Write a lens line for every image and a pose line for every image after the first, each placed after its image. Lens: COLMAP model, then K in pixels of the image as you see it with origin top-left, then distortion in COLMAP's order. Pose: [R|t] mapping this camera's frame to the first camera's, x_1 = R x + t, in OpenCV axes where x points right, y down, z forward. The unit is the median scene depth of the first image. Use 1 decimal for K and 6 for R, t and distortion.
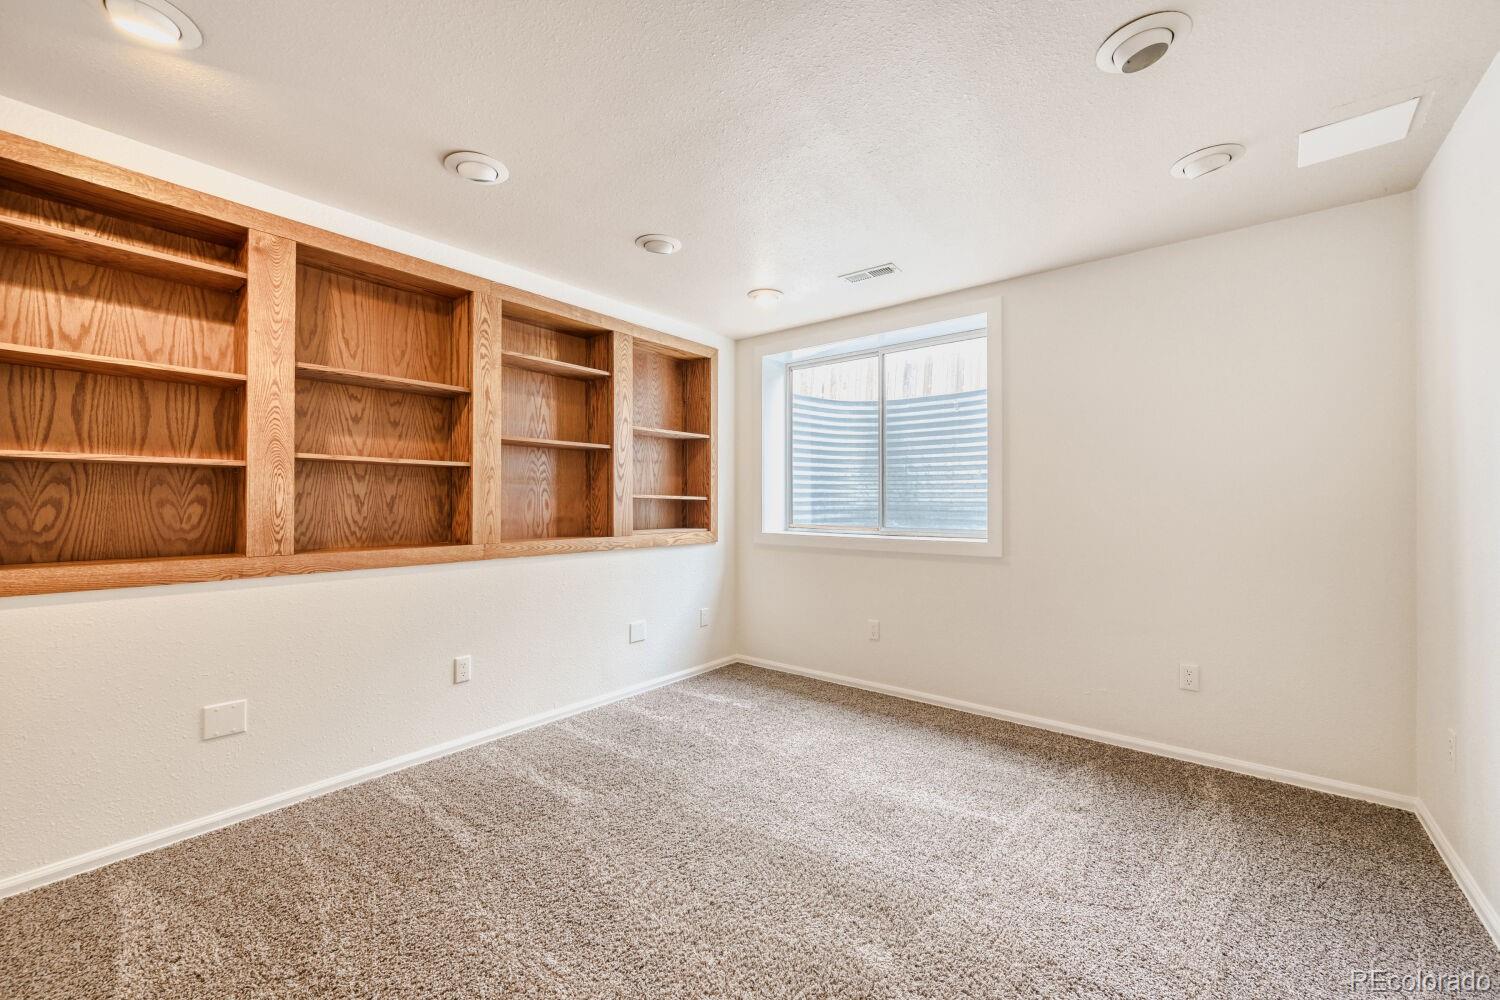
lens RADIAL K [[593.8, 0, 750.0], [0, 593.8, 500.0], [0, 0, 1]] dist [-0.000788, -0.000070]
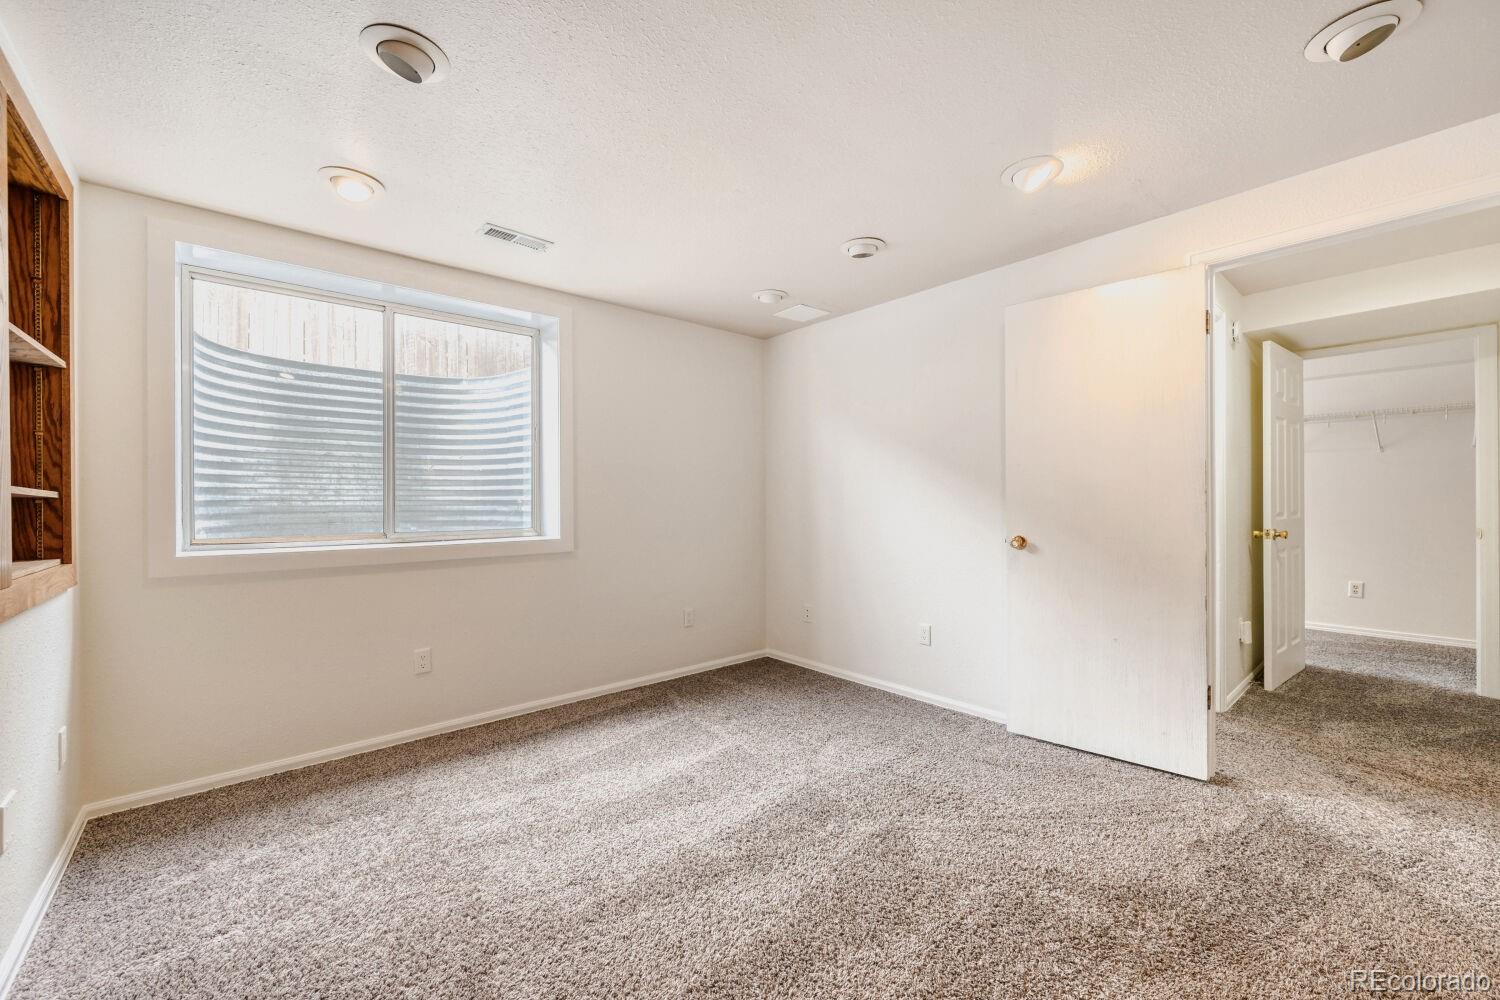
lens RADIAL K [[593.8, 0, 750.0], [0, 593.8, 500.0], [0, 0, 1]] dist [-0.000788, -0.000070]
pose [[0.175613, -0.003593, 0.984453, -0.524535], [0.003117, 0.999990, 0.003094, 0.001787], [-0.984454, 0.002525, 0.175622, 0.450329]]
